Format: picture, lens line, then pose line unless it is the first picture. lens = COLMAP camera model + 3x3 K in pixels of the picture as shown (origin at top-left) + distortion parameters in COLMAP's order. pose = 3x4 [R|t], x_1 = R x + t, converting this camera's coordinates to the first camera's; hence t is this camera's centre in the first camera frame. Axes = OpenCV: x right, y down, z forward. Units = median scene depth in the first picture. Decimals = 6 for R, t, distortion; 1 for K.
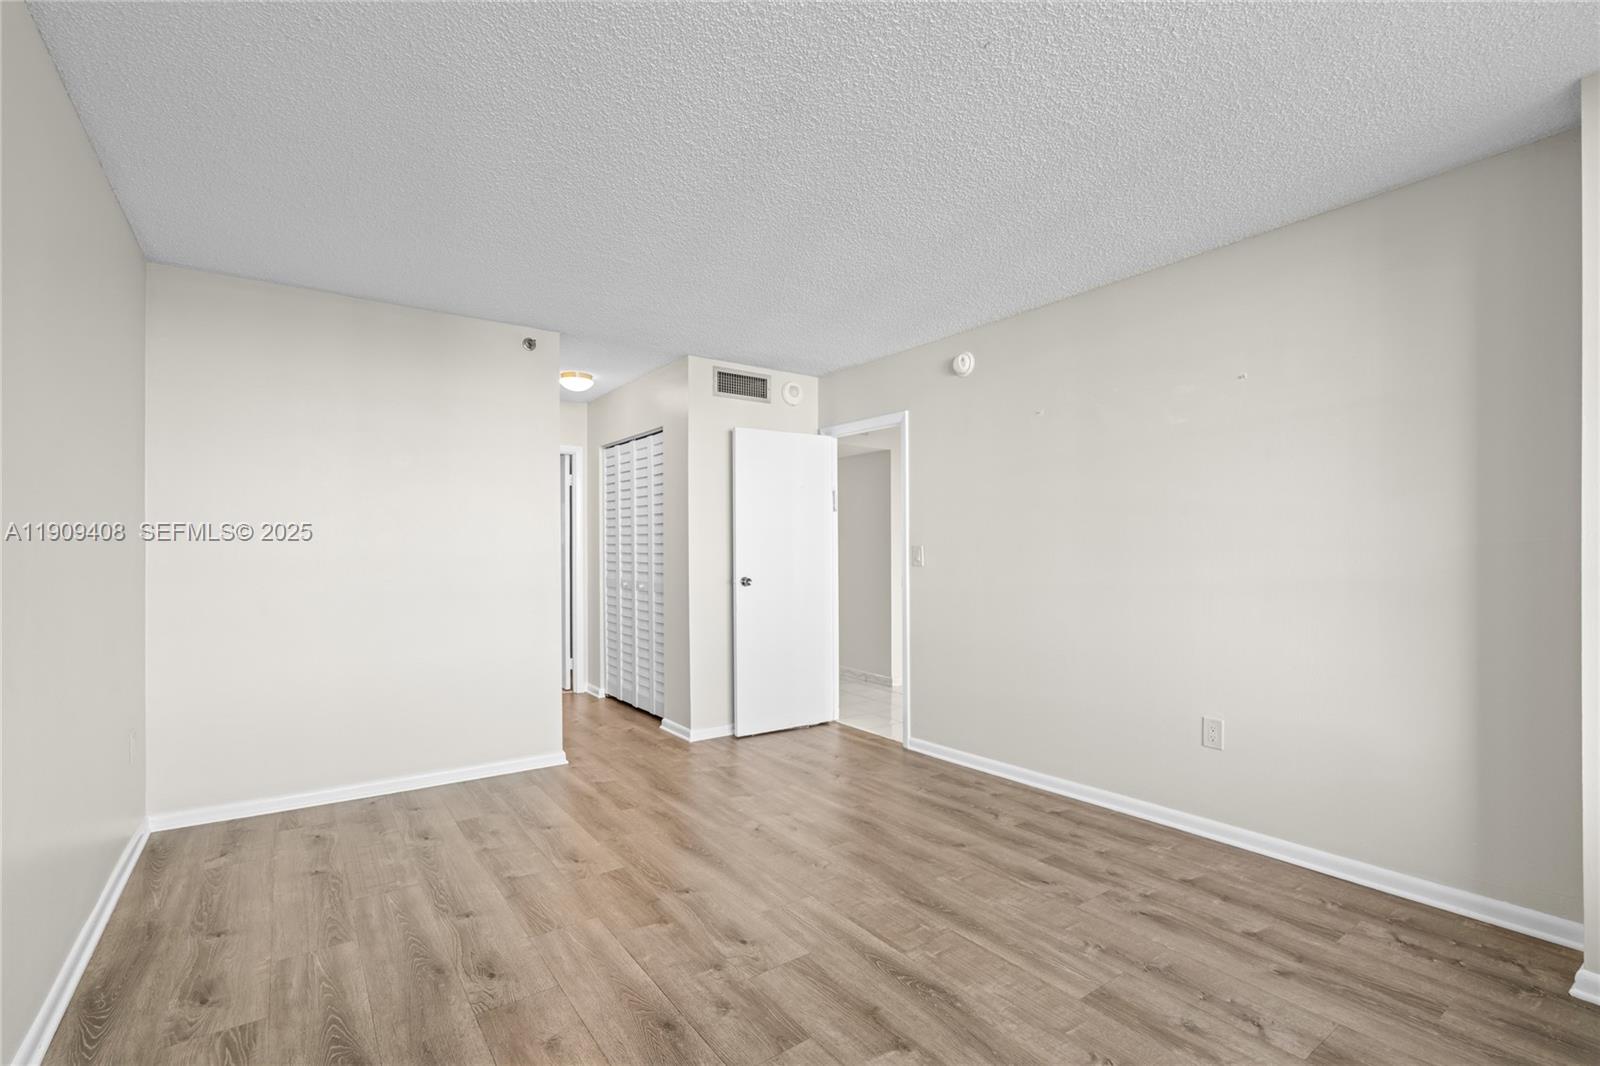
lens RADIAL K [[727.5, 0, 801.1], [0, 727.5, 546.1], [0, 0, 1]] dist [-0.005679, 0.006160]
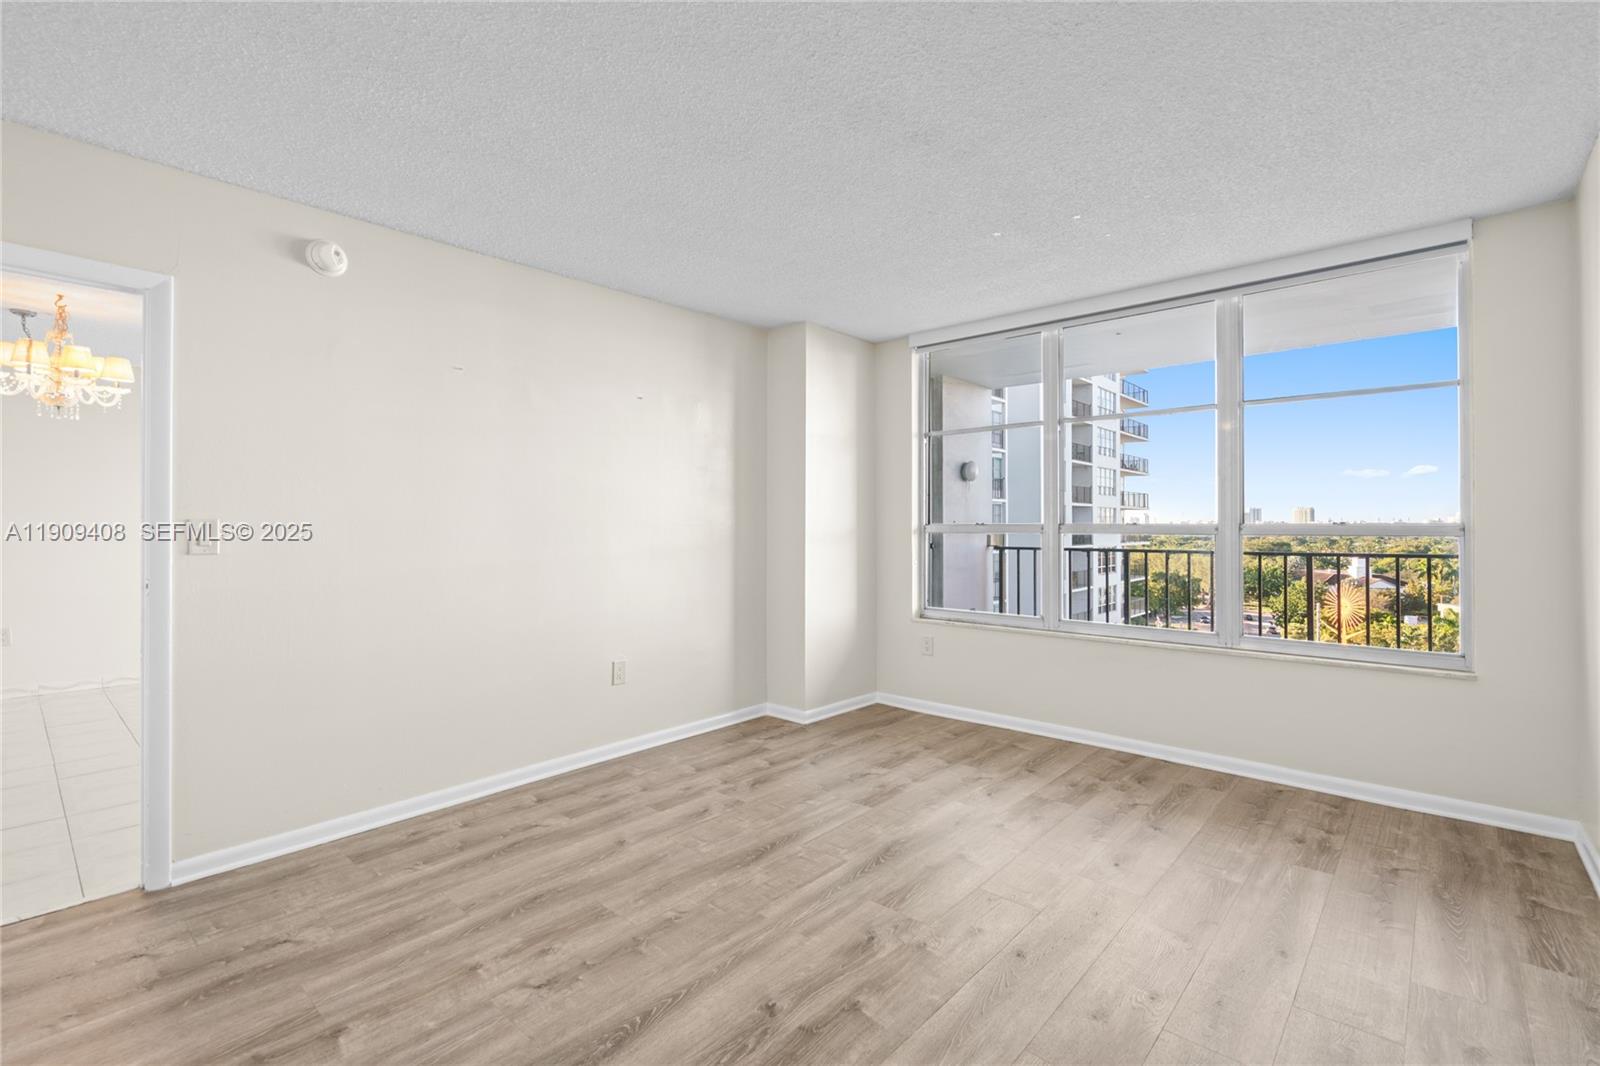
lens RADIAL K [[722.2, 0, 801.9], [0, 722.2, 525.4], [0, 0, 1]] dist [-0.008953, 0.005536]
pose [[-0.217884, 0.007041, 0.975949, -0.741077], [-0.003308, 0.999963, -0.007953, 0.009854], [-0.975969, -0.004961, -0.217853, 0.978140]]
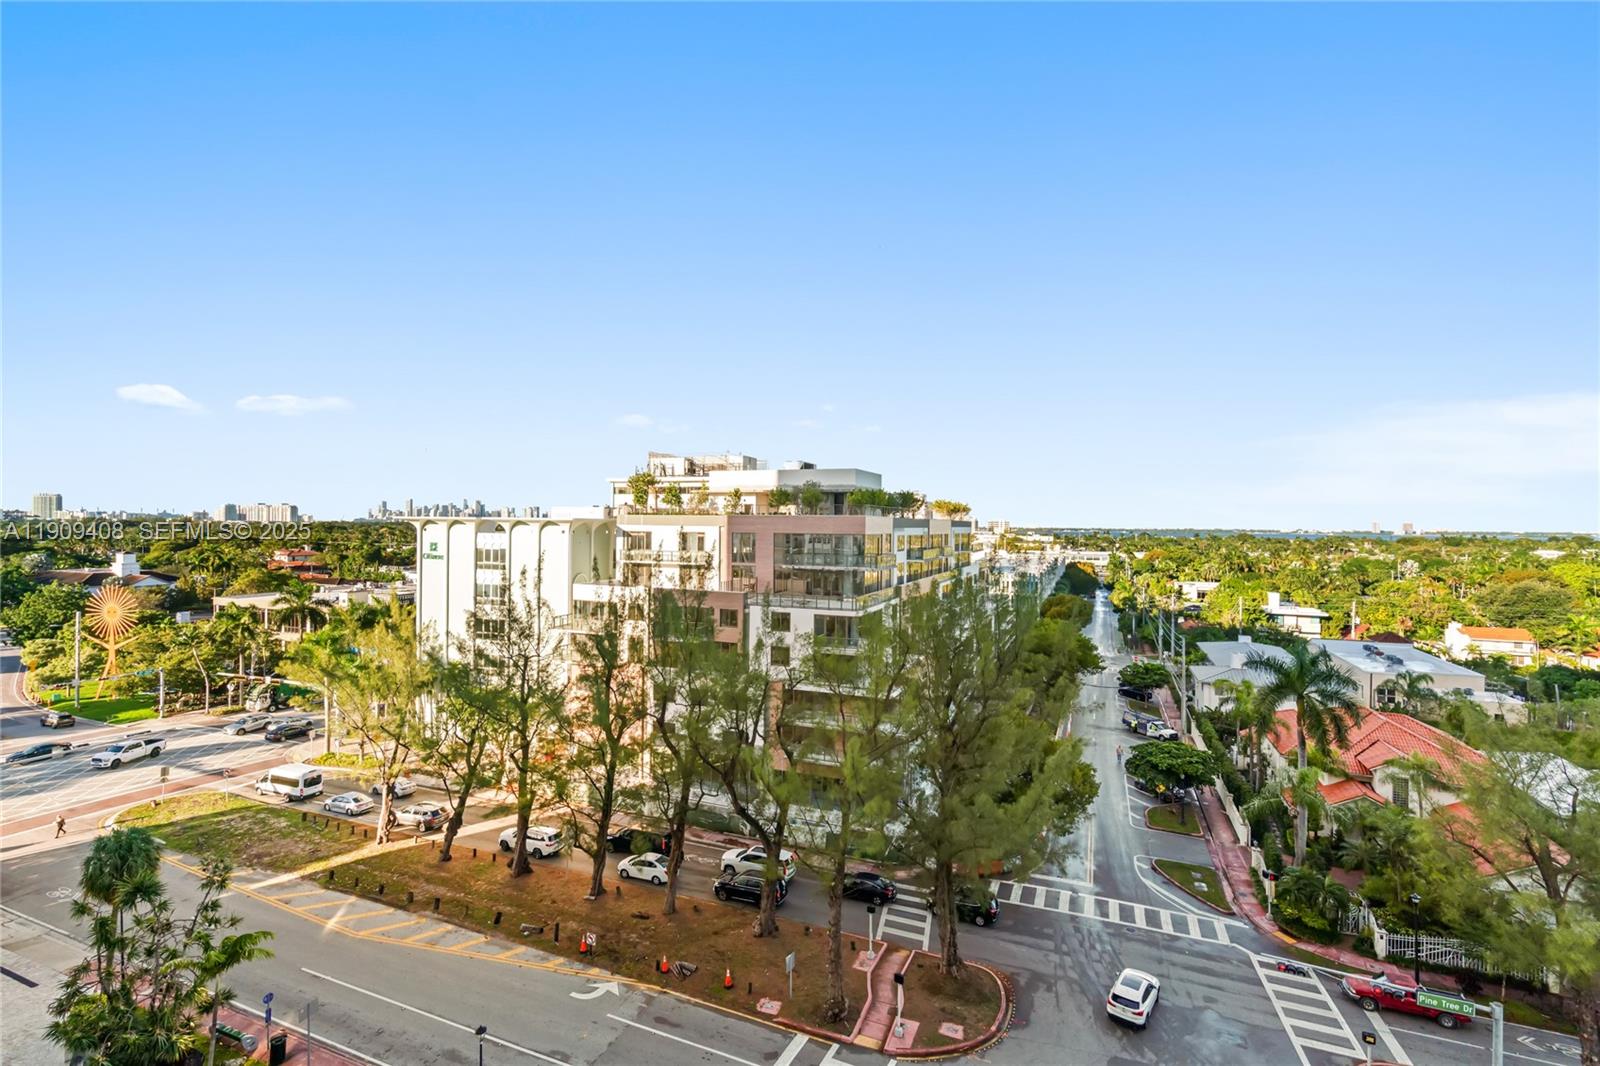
lens RADIAL K [[734.4, 0, 798.5], [0, 734.4, 530.6], [0, 0, 1]] dist [-0.006170, 0.003887]
pose [[-0.998366, -0.004958, -0.056920, 0.963897], [-0.005186, 0.999979, 0.003856, -0.080084], [0.056899, 0.004145, -0.998371, -0.328522]]
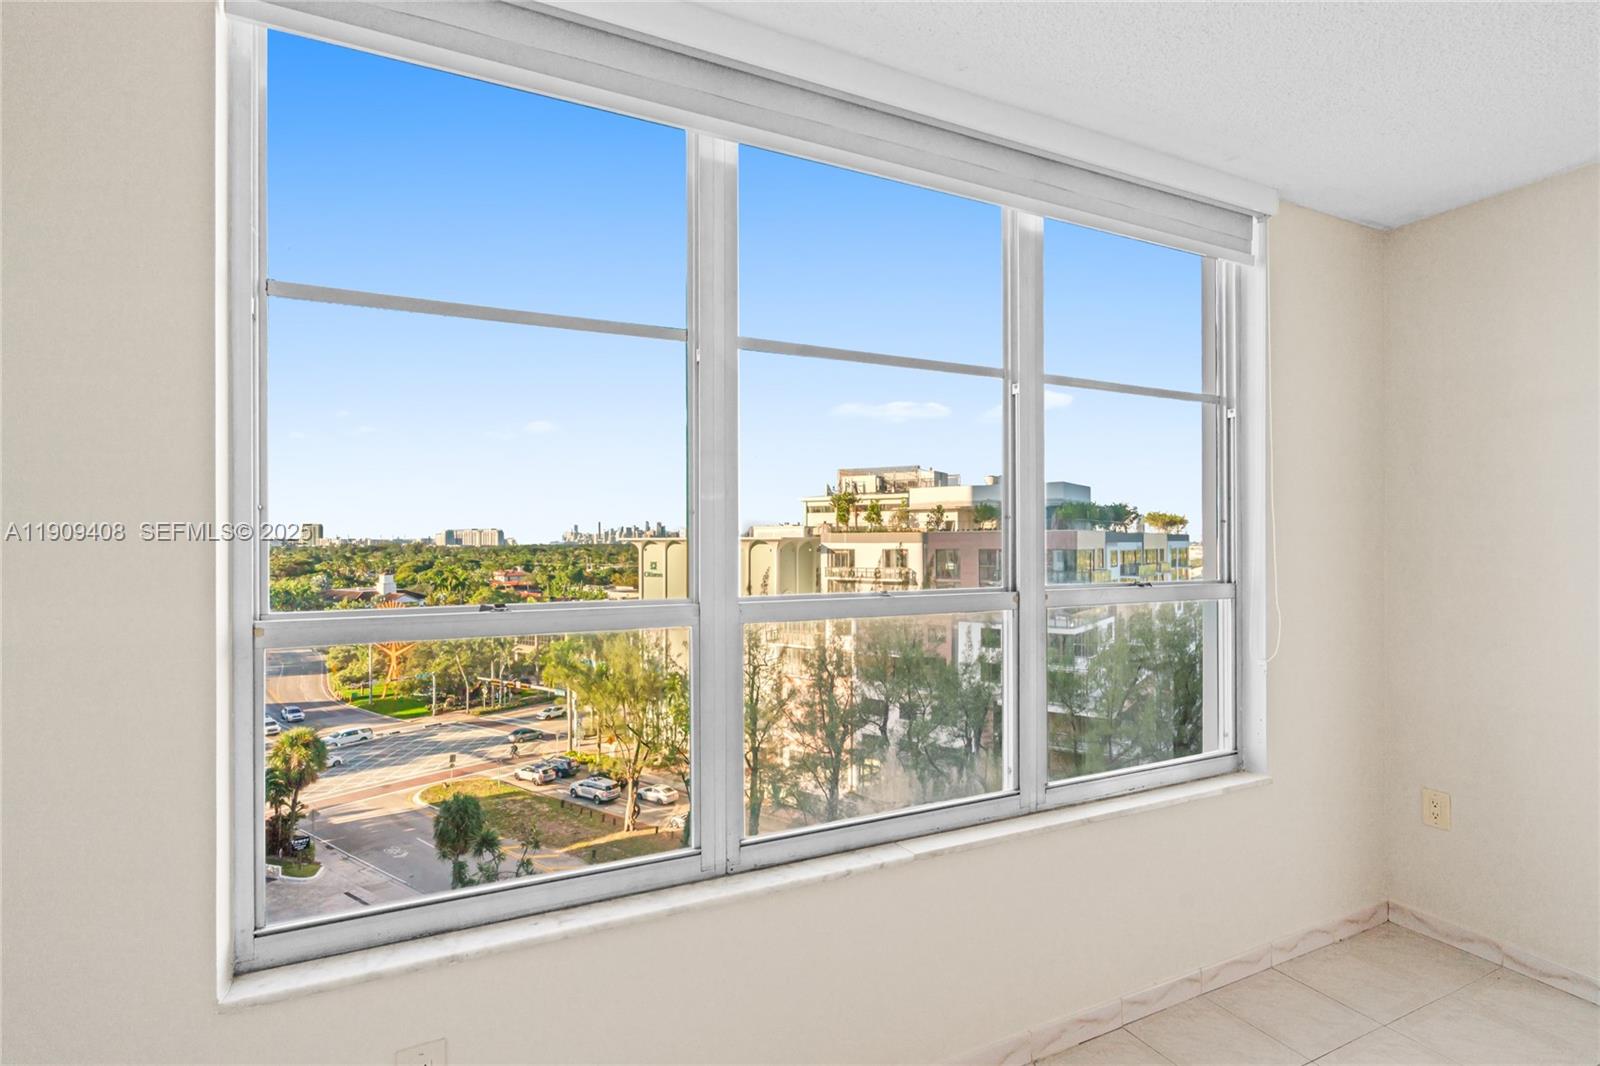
lens RADIAL K [[765.7, 0, 800.6], [0, 765.7, 544.6], [0, 0, 1]] dist [0.000246, 0.000207]
pose [[-0.985406, 0.008287, 0.170018, 1.853147], [0.008109, 0.999966, -0.001739, -0.053261], [-0.170026, -0.000335, -0.985439, 1.041489]]
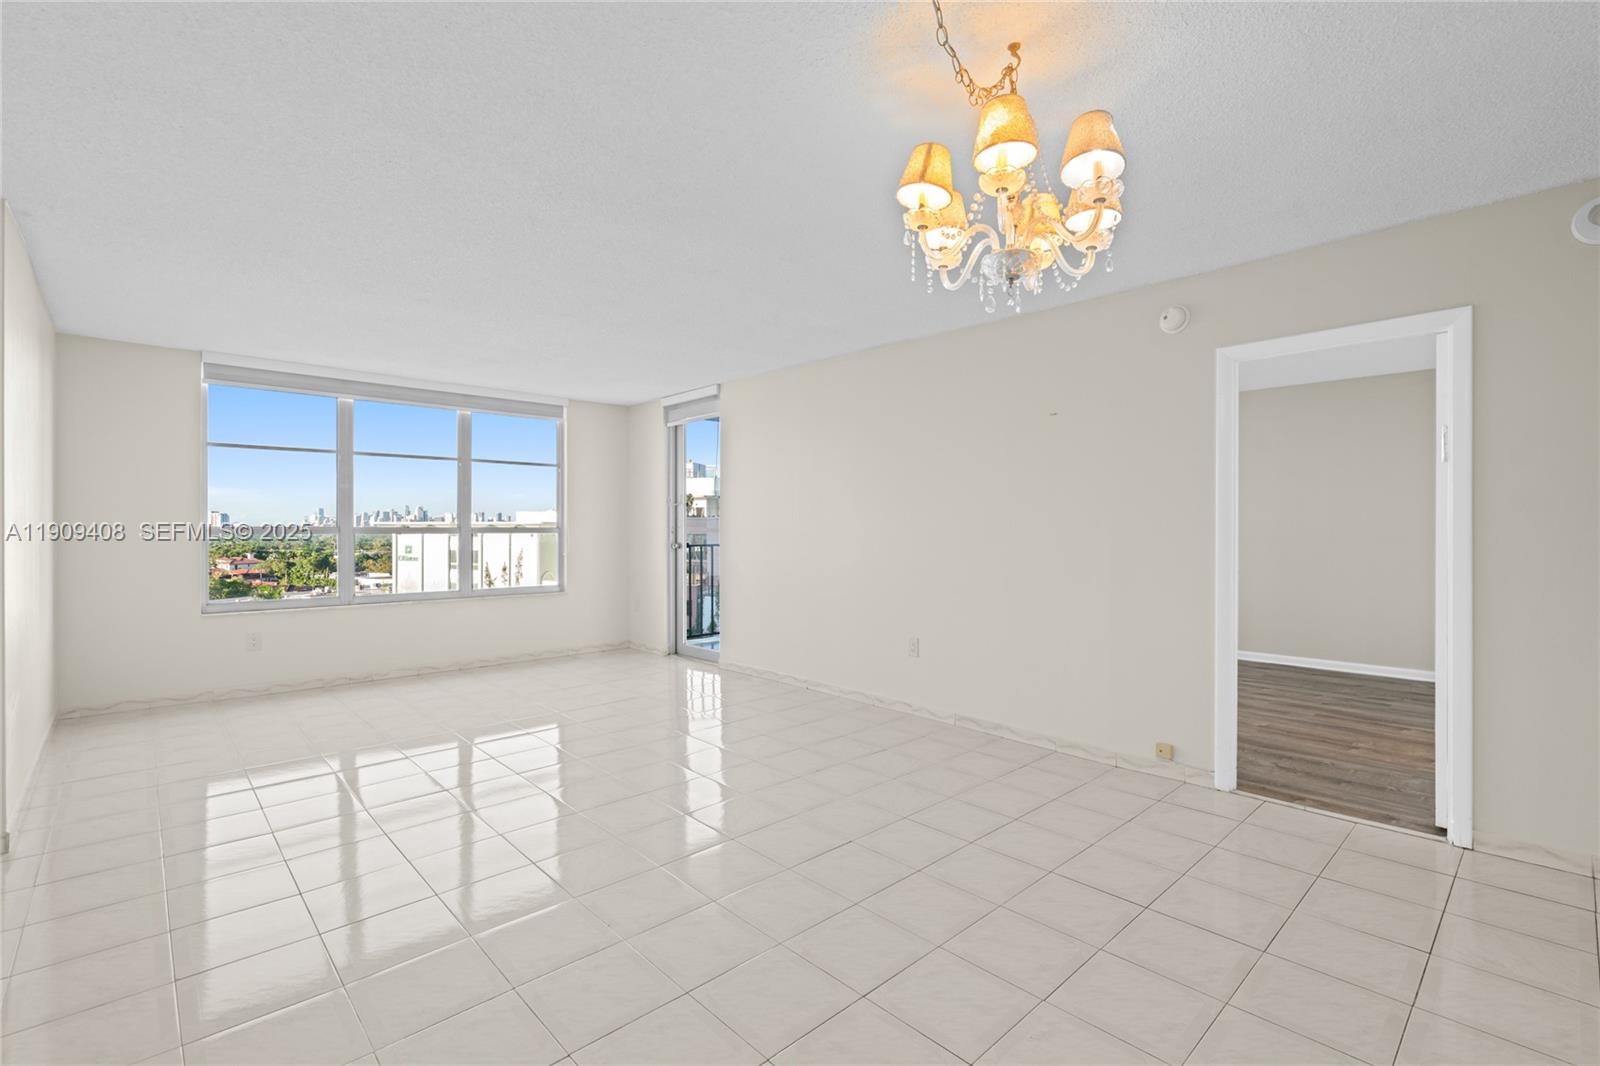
lens RADIAL K [[720.5, 0, 803.2], [0, 720.5, 526.9], [0, 0, 1]] dist [-0.012691, 0.006681]
pose [[-0.990856, 0.007175, -0.134734, 1.045991], [0.007715, 0.999964, -0.003481, 0.001633], [0.134705, -0.004489, -0.990876, 2.572416]]
